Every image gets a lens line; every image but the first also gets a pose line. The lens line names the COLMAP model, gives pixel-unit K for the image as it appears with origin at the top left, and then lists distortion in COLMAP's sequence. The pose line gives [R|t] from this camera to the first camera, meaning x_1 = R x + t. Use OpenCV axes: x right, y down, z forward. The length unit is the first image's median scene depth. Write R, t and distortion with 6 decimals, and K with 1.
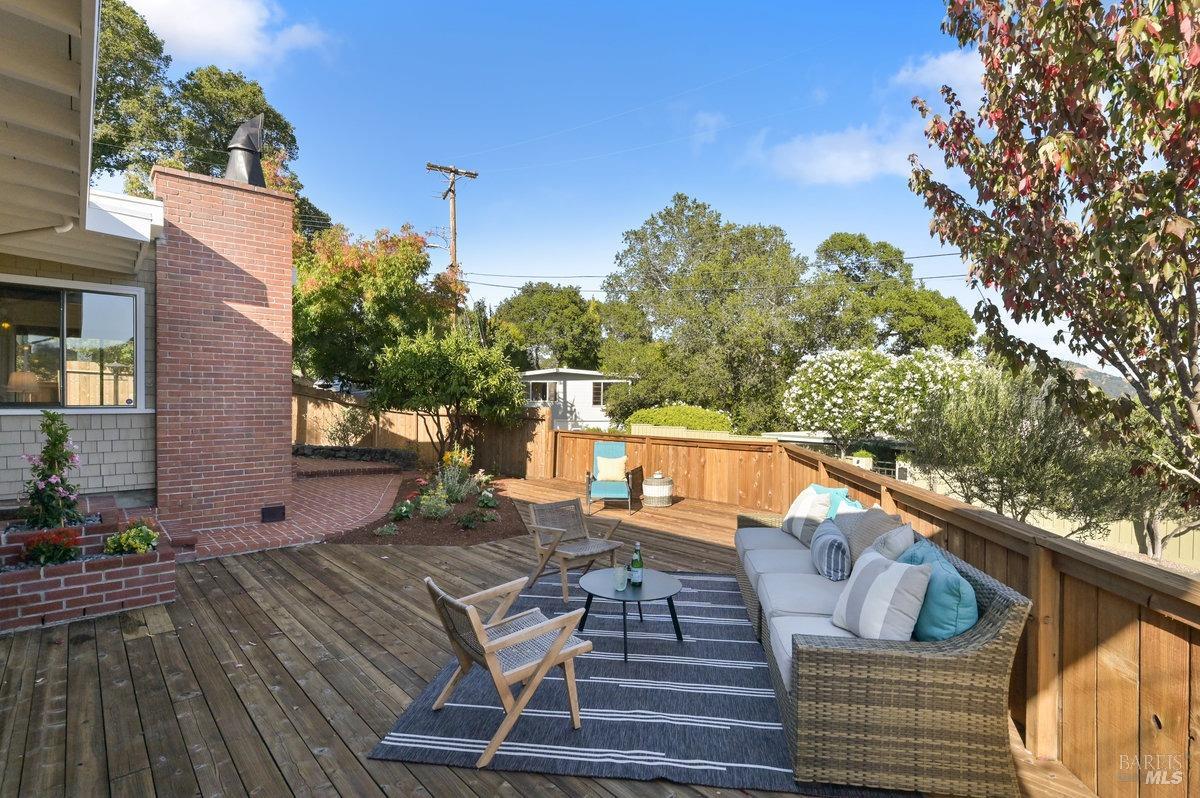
lens RADIAL K [[589.1, 0, 600.0], [0, 589.1, 399.0], [0, 0, 1]] dist [-0.000428, -0.000150]
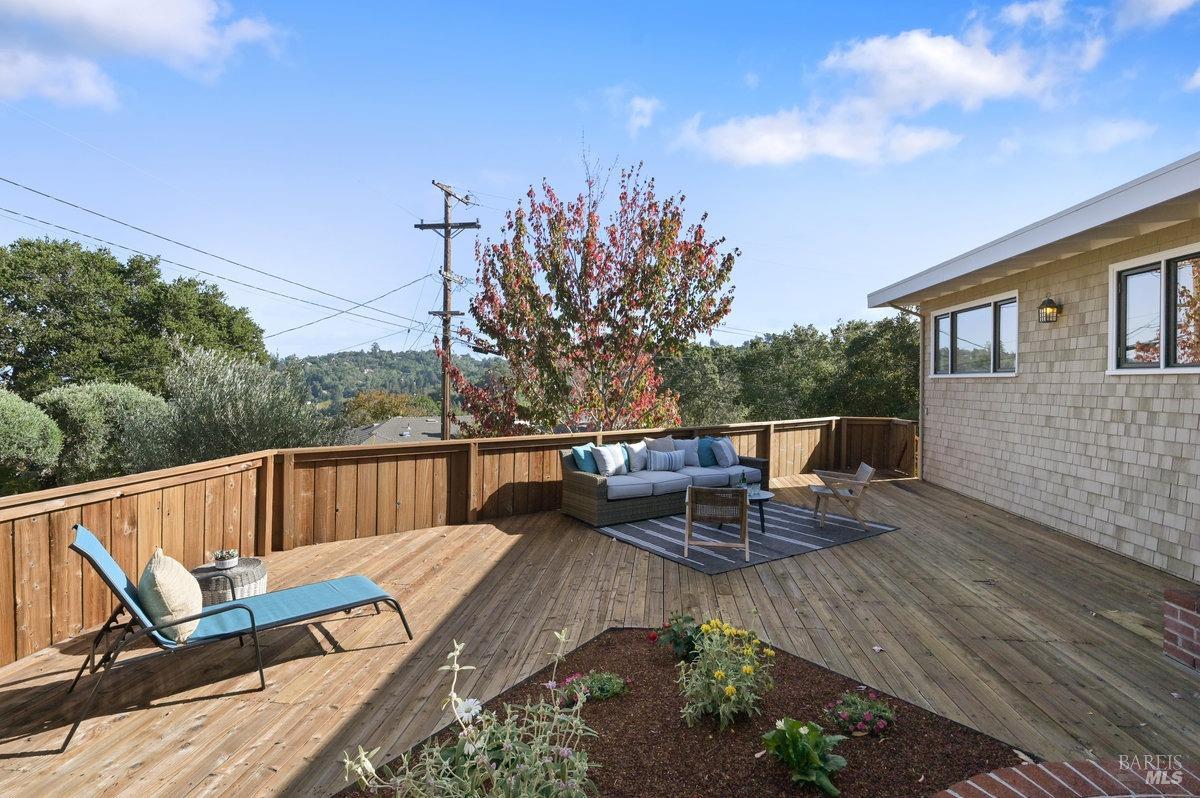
lens RADIAL K [[583.4, 0, 600.6], [0, 583.4, 381.5], [0, 0, 1]] dist [0.000776, -0.000114]
pose [[-0.667030, -0.002207, 0.745027, -0.537634], [-0.005477, 0.999983, -0.001942, -0.008063], [-0.745010, -0.005376, -0.667031, 1.398036]]
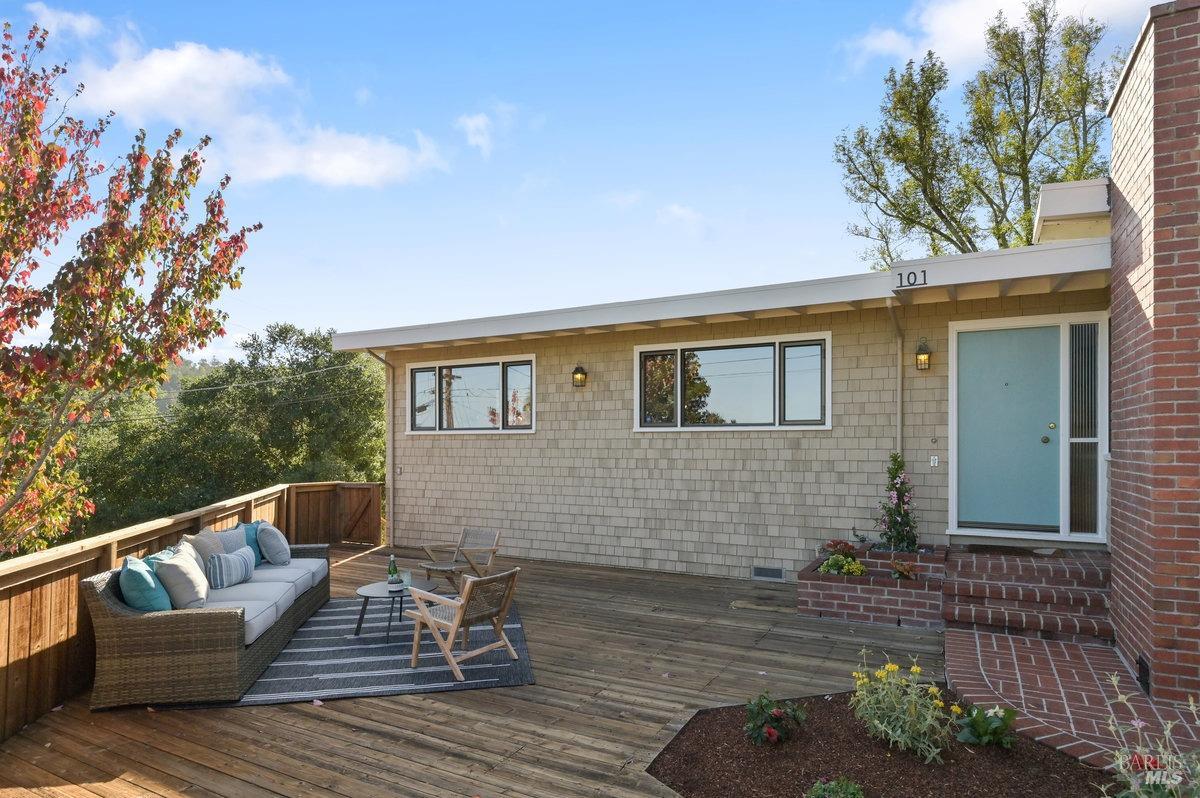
lens RADIAL K [[688.1, 0, 601.9], [0, 688.1, 443.3], [0, 0, 1]] dist [0.000653, -0.000697]
pose [[-0.943296, 0.004375, -0.331925, 0.072527], [0.004591, 0.999989, 0.000132, -0.002560], [0.331922, -0.001399, -0.943306, 1.463364]]
